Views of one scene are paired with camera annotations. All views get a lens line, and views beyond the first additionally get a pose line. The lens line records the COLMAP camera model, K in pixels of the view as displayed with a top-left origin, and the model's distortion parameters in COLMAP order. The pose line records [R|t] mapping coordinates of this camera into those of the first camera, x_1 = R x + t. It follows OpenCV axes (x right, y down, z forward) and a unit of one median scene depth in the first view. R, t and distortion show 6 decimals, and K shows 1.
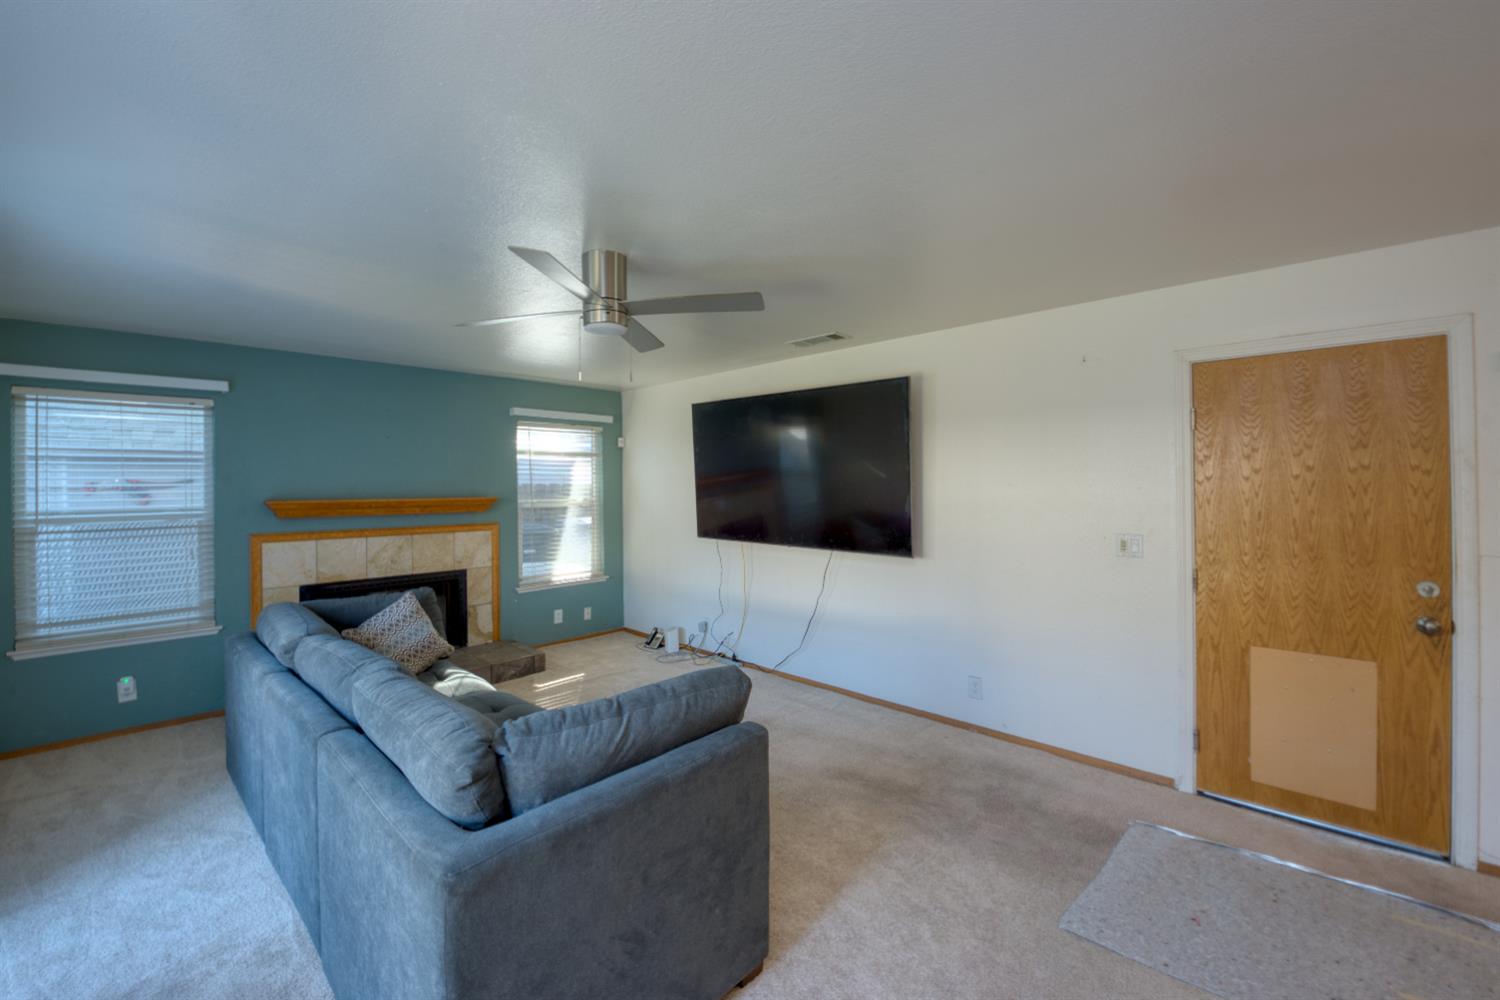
lens RADIAL K [[602.2, 0, 744.7], [0, 602.2, 484.2], [0, 0, 1]] dist [-0.016720, -0.001494]
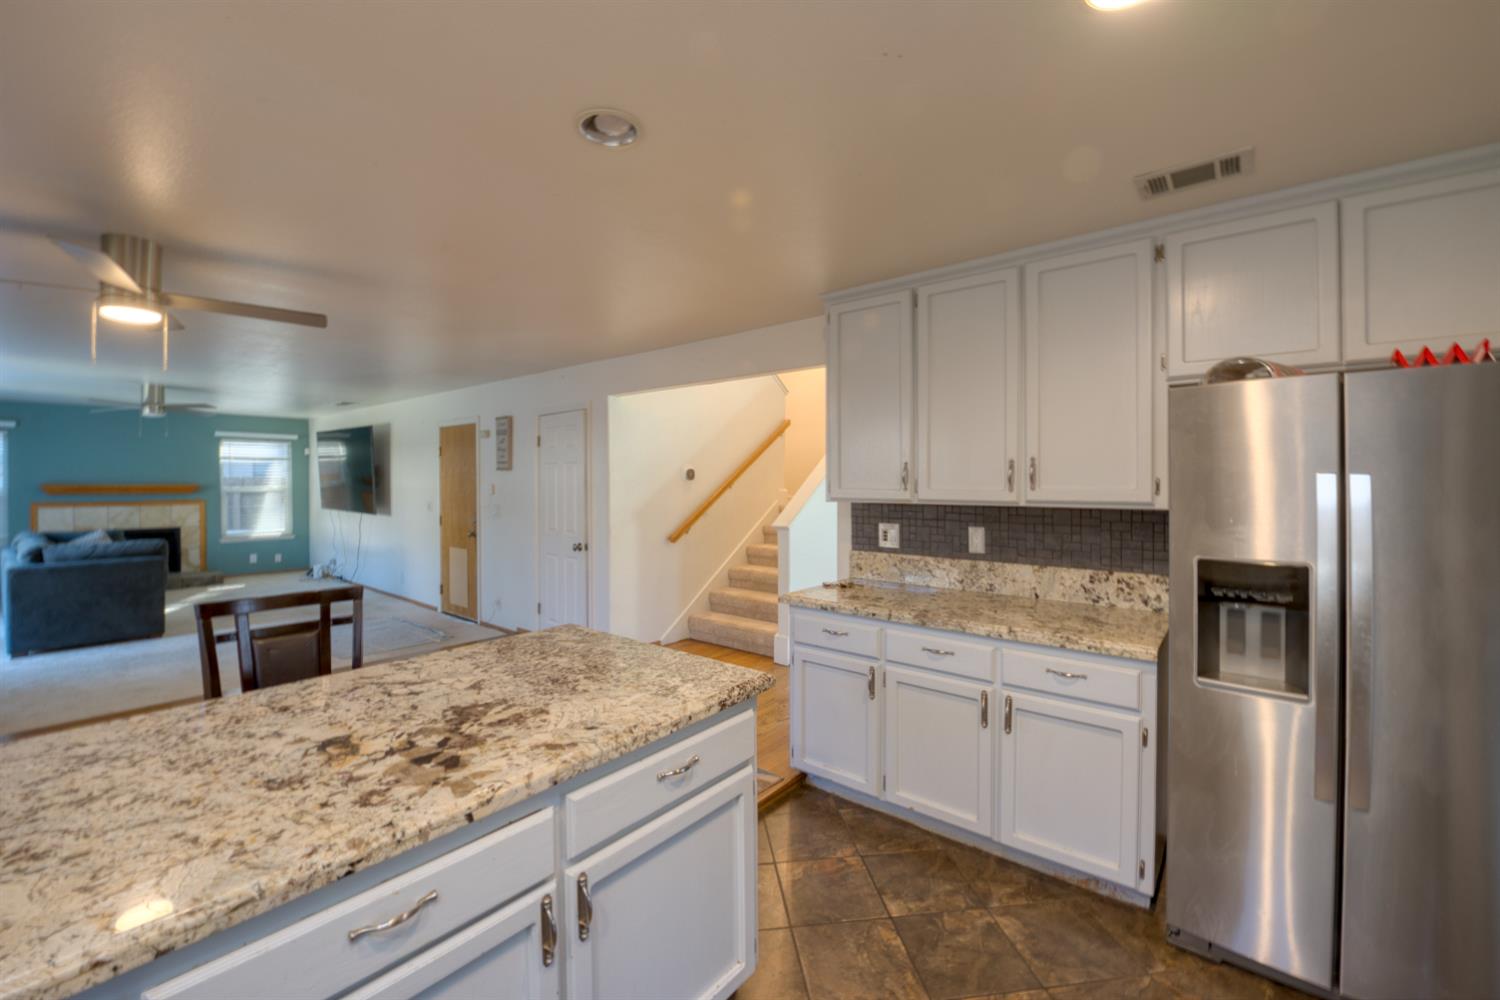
lens RADIAL K [[602.2, 0, 752.7], [0, 602.2, 484.7], [0, 0, 1]] dist [-0.016720, -0.001494]
pose [[0.995762, 0.007046, 0.091702, 0.985471], [-0.007627, 0.999953, 0.005986, -0.001028], [-0.091655, -0.006660, 0.995769, -0.811251]]
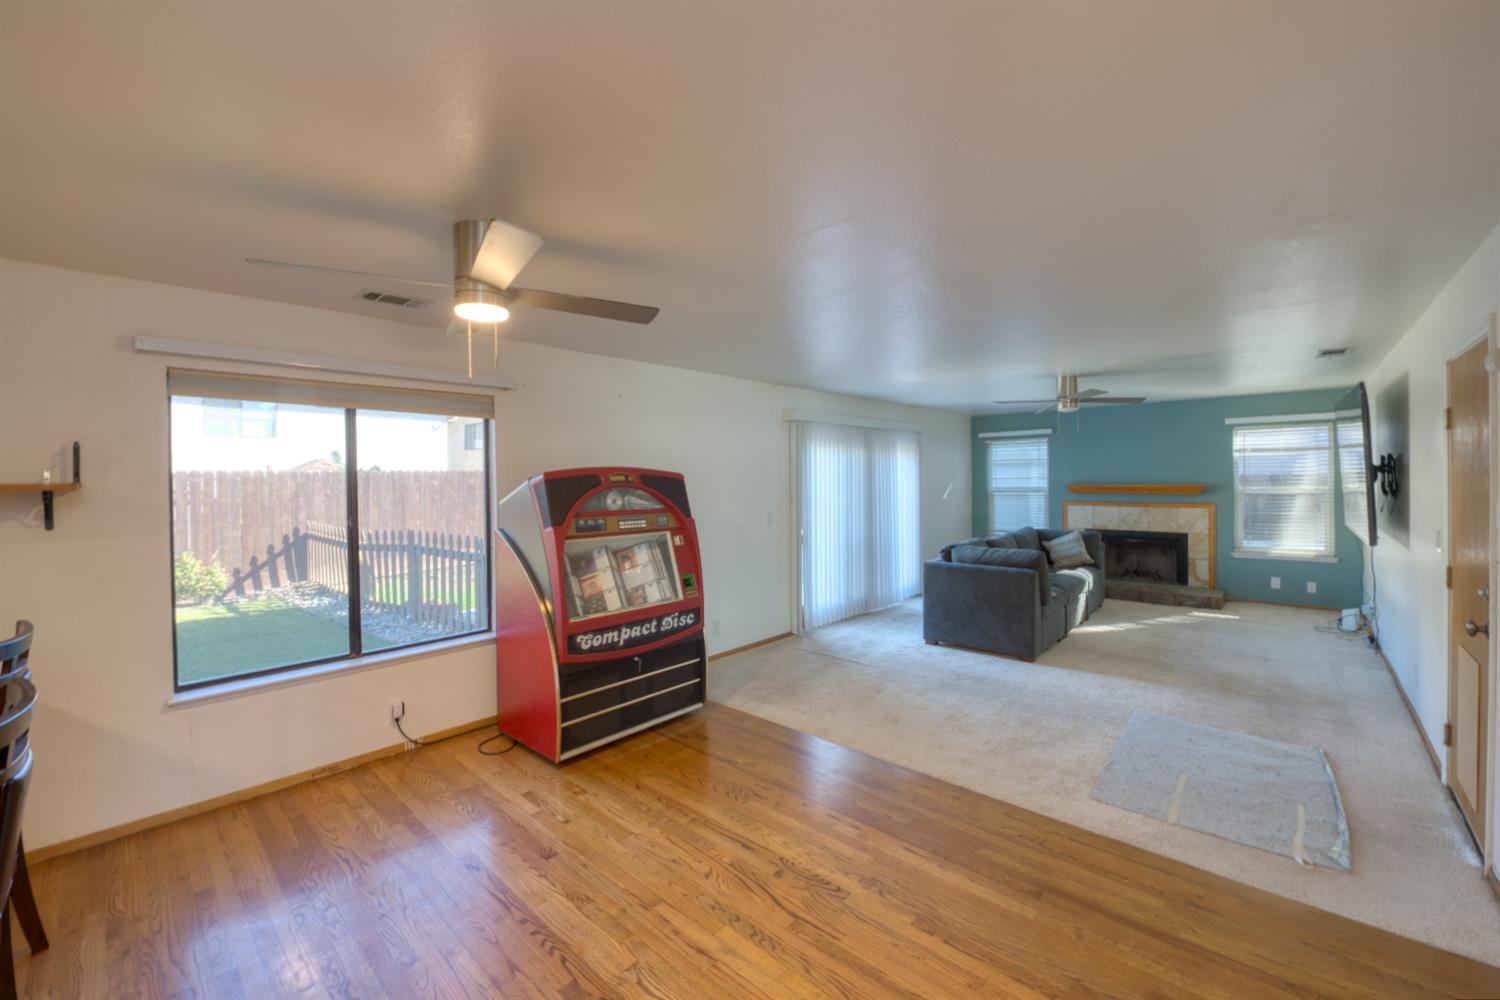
lens RADIAL K [[602.2, 0, 744.7], [0, 602.2, 488.3], [0, 0, 1]] dist [-0.016720, -0.001494]
pose [[0.023449, 0.023225, -0.999455, 0.959876], [0.011115, 0.999662, 0.023491, -0.014924], [0.999663, -0.011660, 0.023183, -0.121155]]
